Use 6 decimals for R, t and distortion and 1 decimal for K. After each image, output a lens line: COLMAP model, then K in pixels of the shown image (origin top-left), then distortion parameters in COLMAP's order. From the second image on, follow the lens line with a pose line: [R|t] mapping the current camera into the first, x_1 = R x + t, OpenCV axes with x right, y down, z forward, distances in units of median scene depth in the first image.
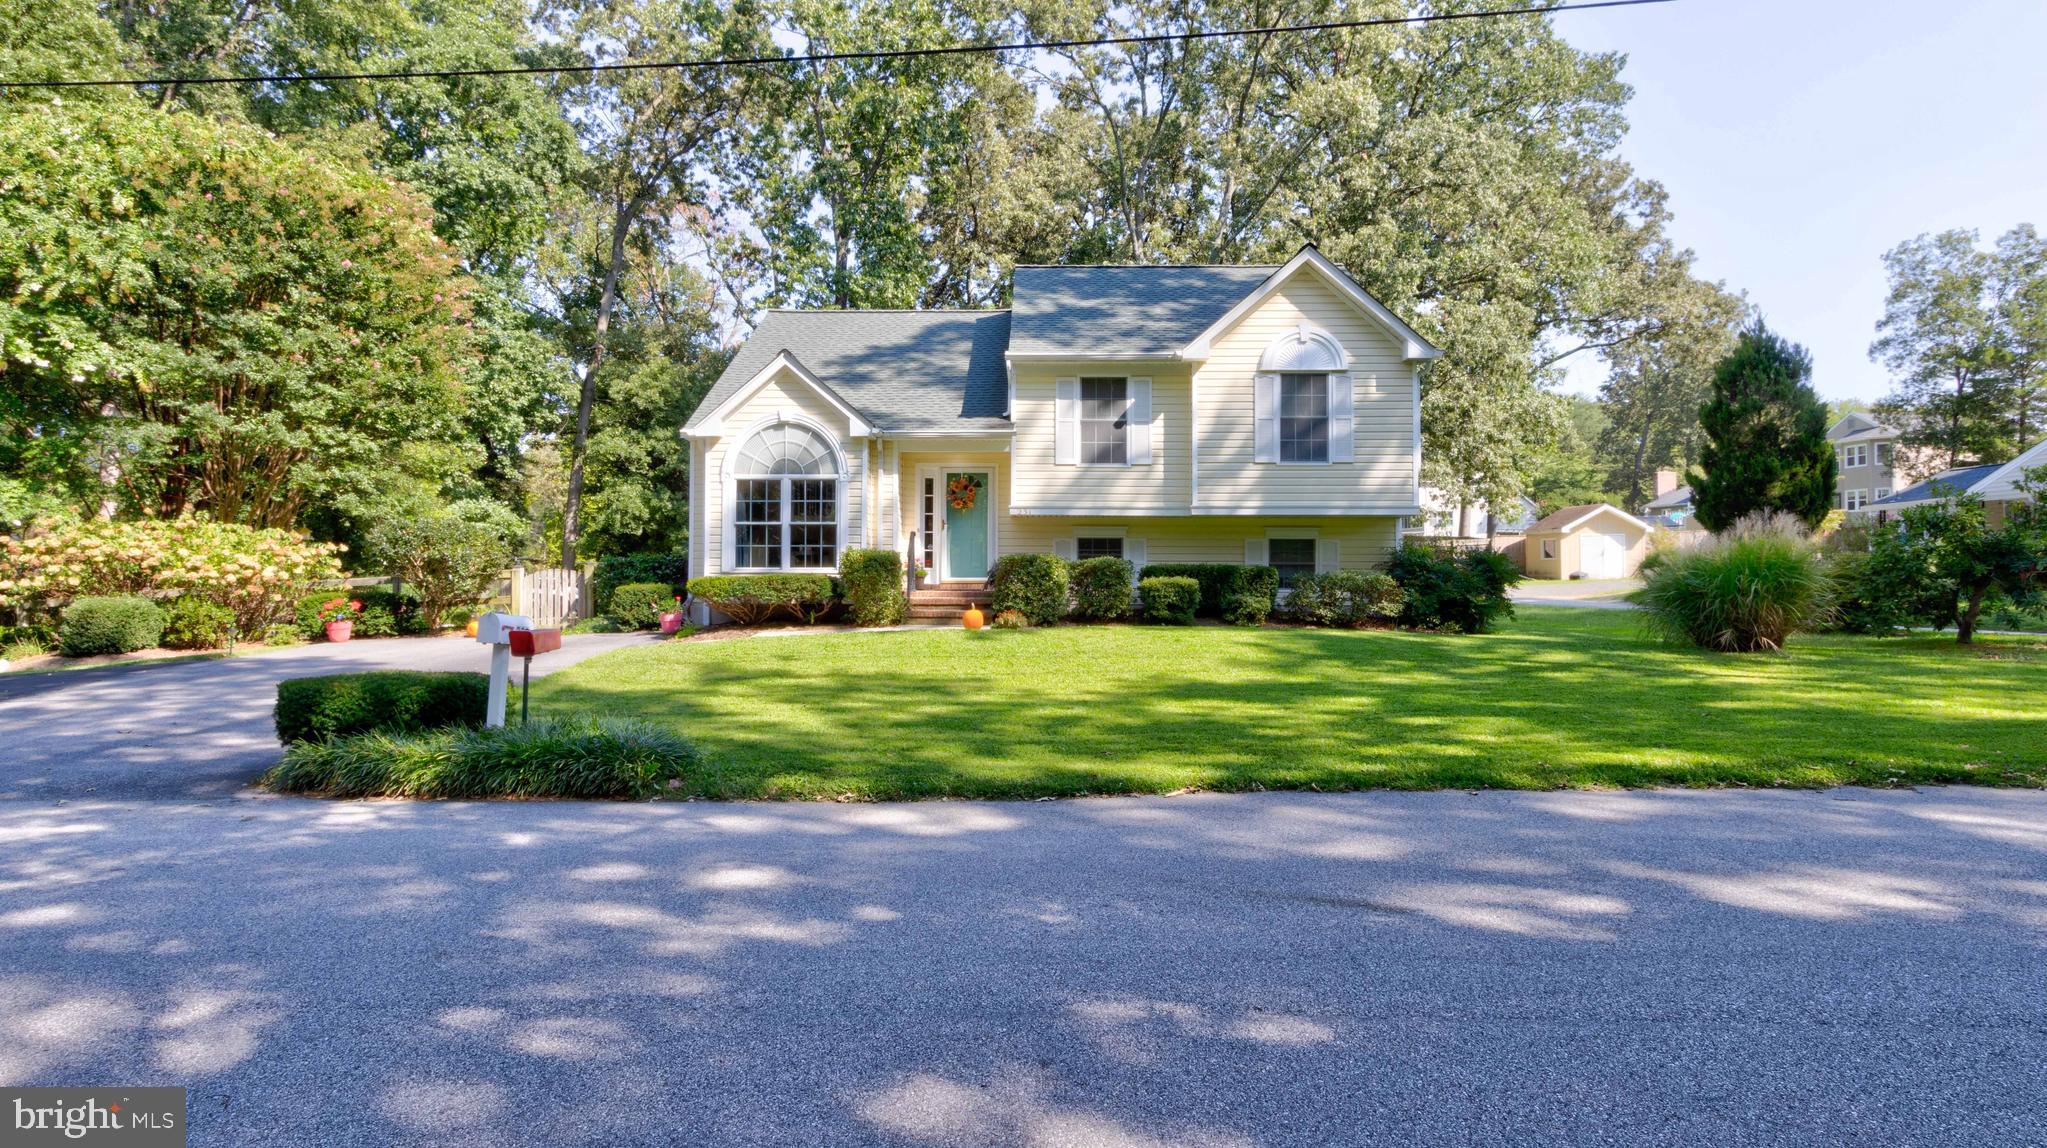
lens RADIAL K [[1153.0, 0, 1023.5], [0, 1153.0, 574.0], [0, 0, 1]] dist [0.002493, 0.000781]
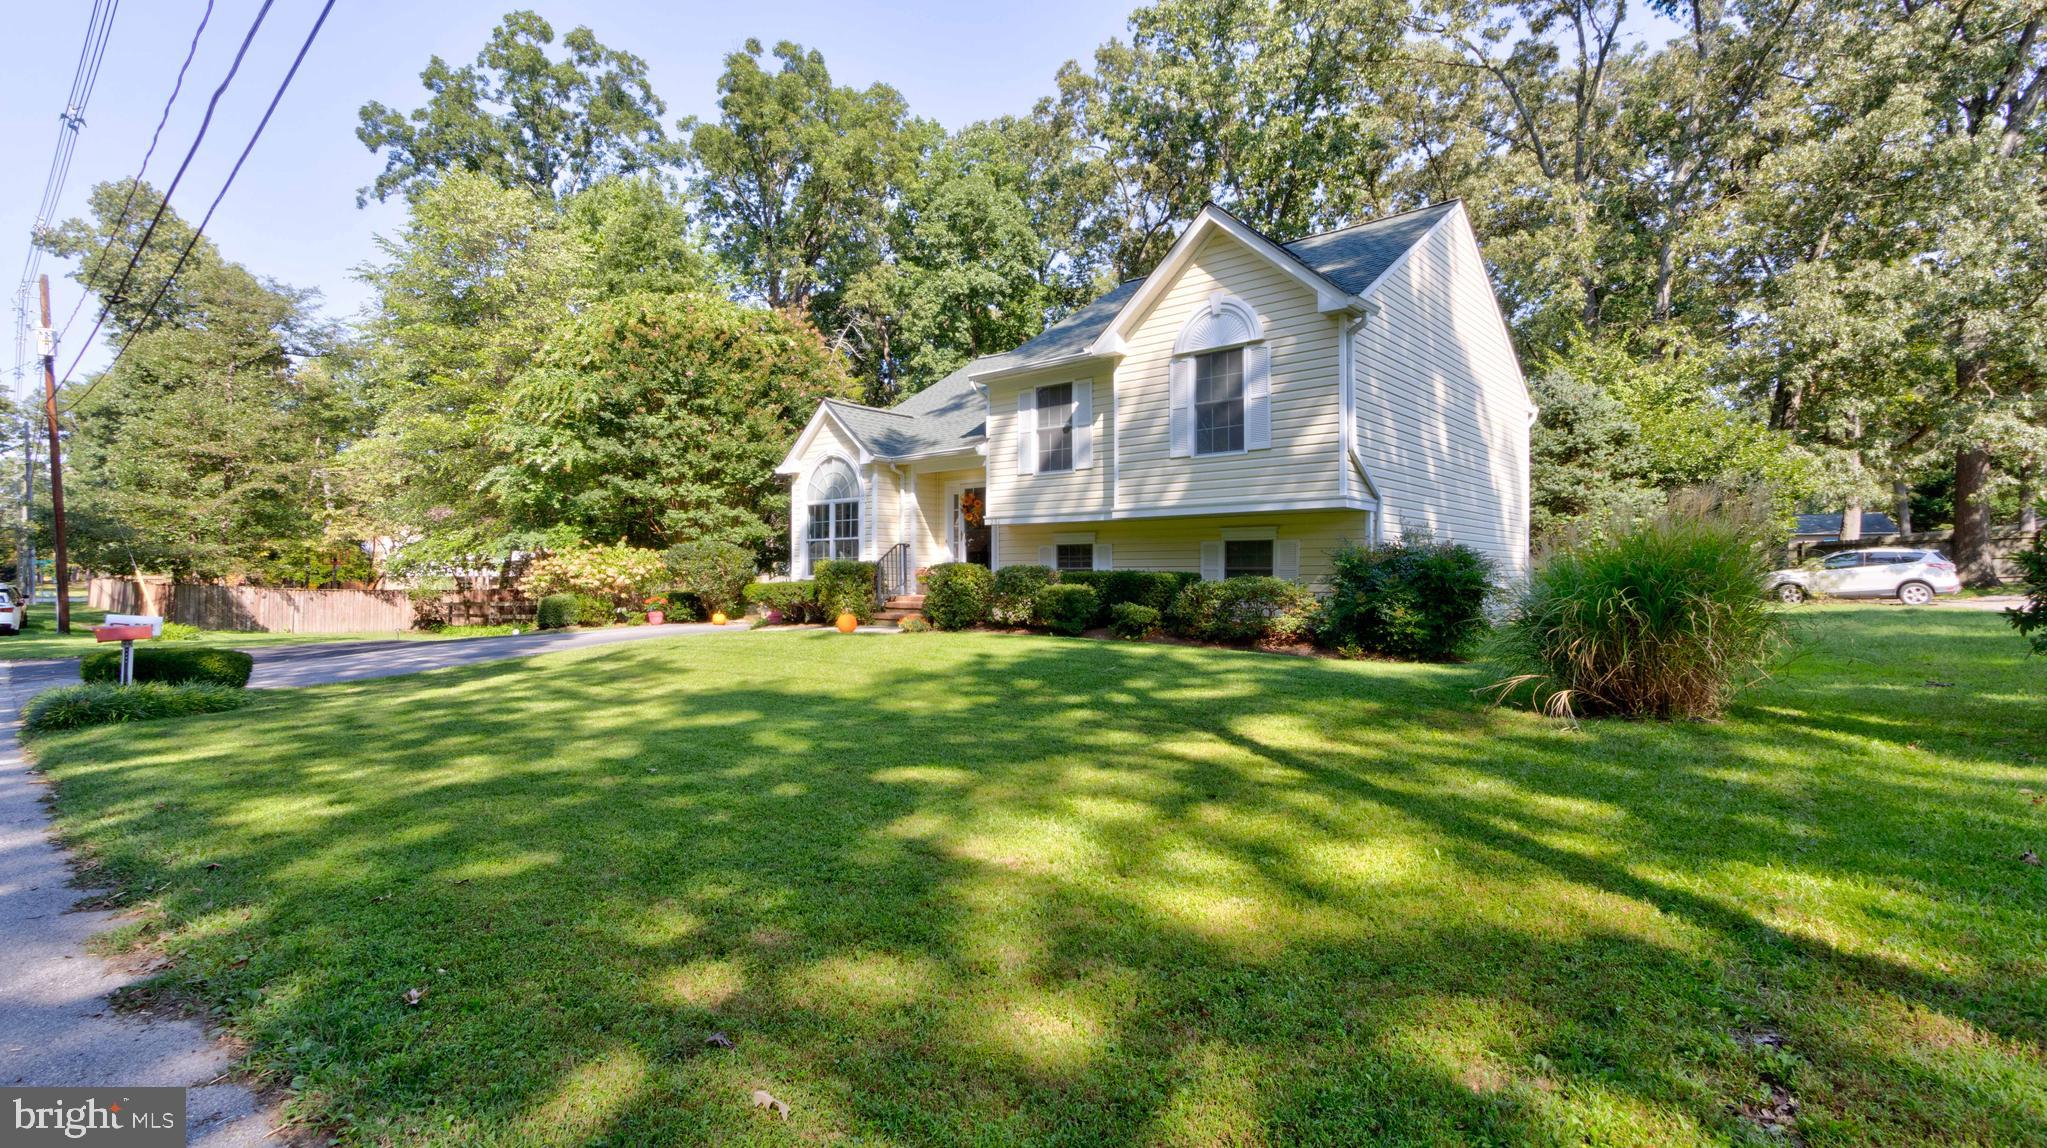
lens RADIAL K [[951.3, 0, 1005.1], [0, 951.3, 564.0], [0, 0, 1]] dist [0.018910, -0.010284]
pose [[0.761804, -0.010447, -0.647724, 0.583439], [0.007275, 0.999945, -0.007571, -0.008875], [0.647767, 0.001056, 0.761838, 0.349303]]
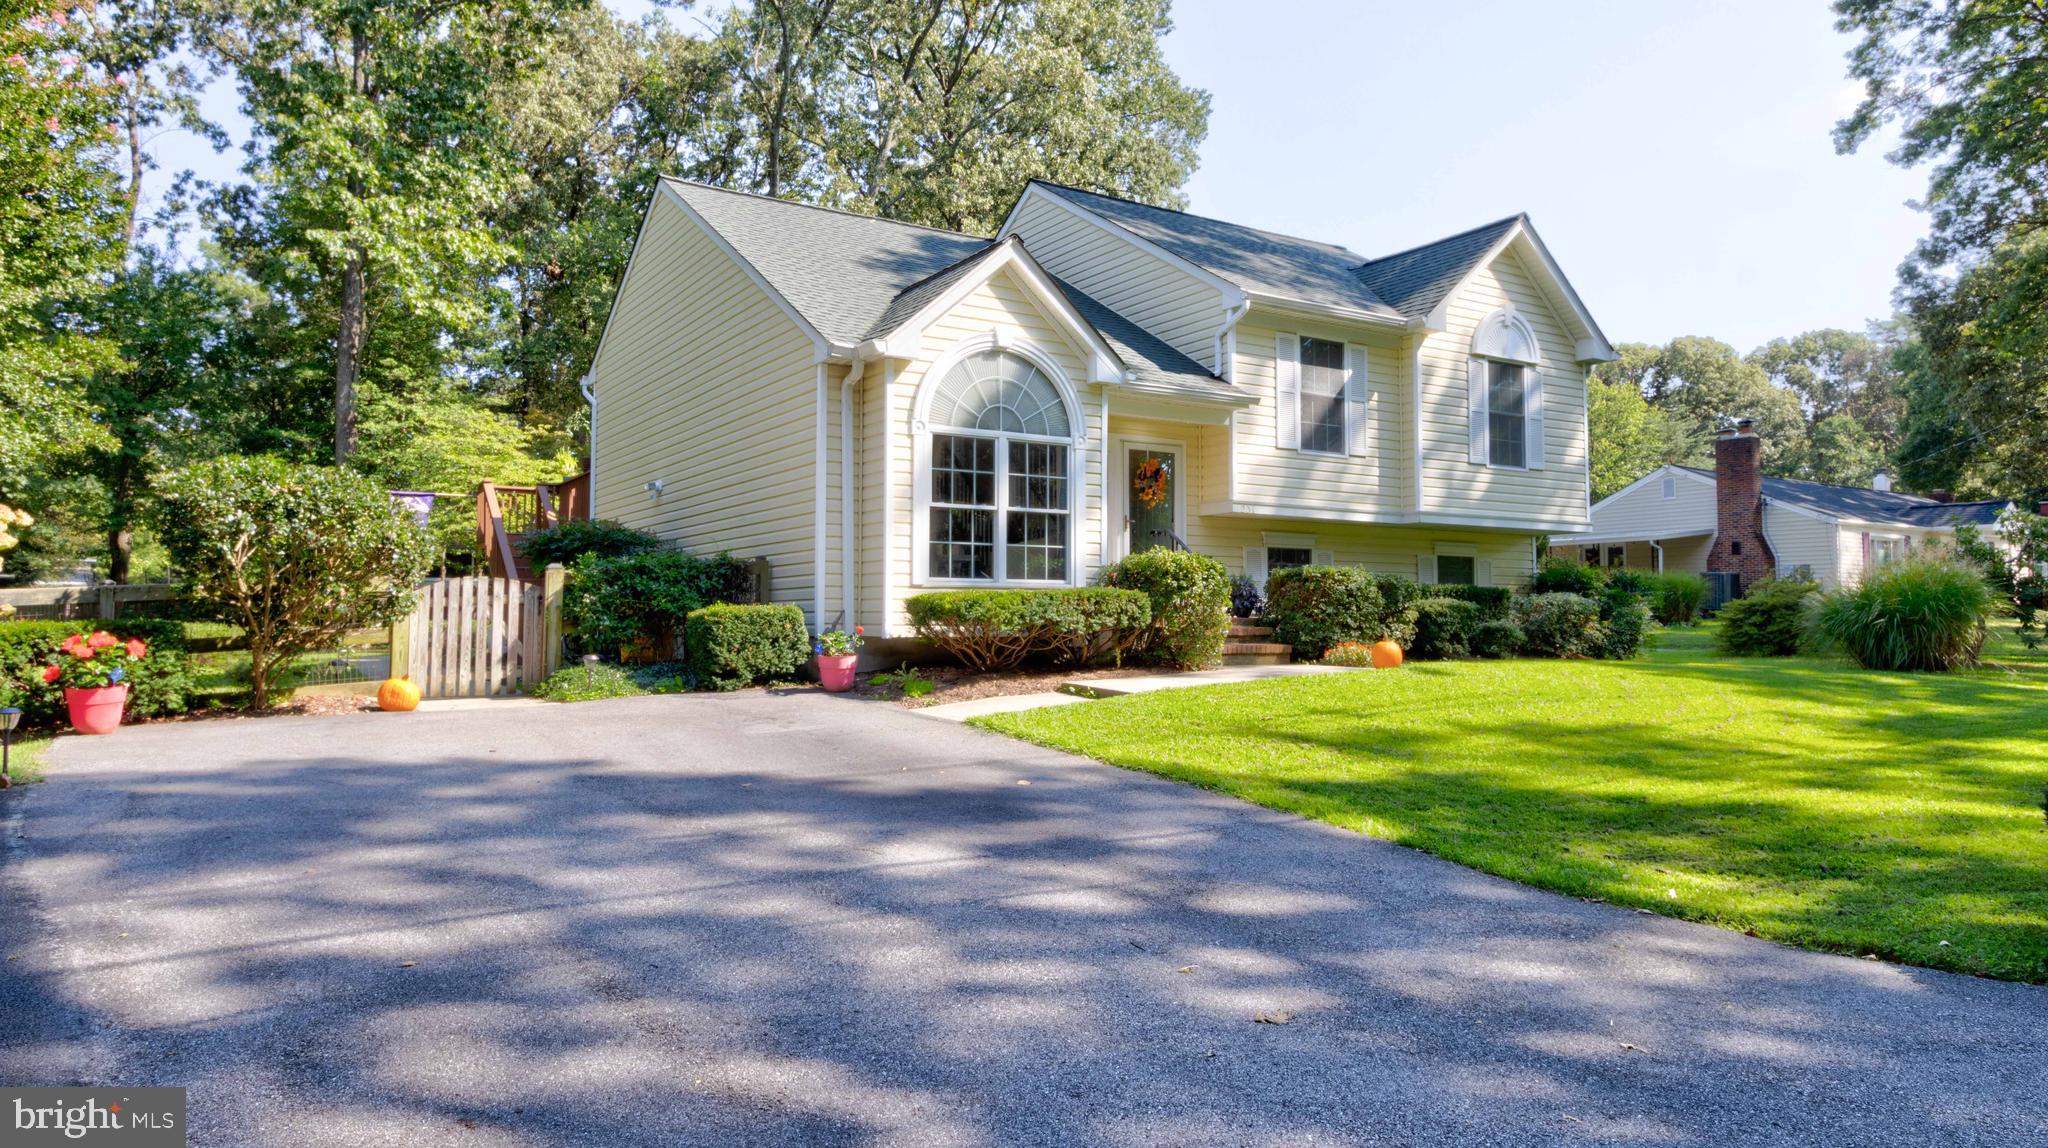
lens RADIAL K [[1282.7, 0, 1024.0], [0, 1282.7, 574.0], [0, 0, 1]] dist [-0.001355, 0.000030]
pose [[0.828537, 0.017178, 0.559671, -0.585101], [-0.000003, 0.999529, -0.030675, 0.013302], [-0.559934, 0.025413, 0.828147, 0.413272]]
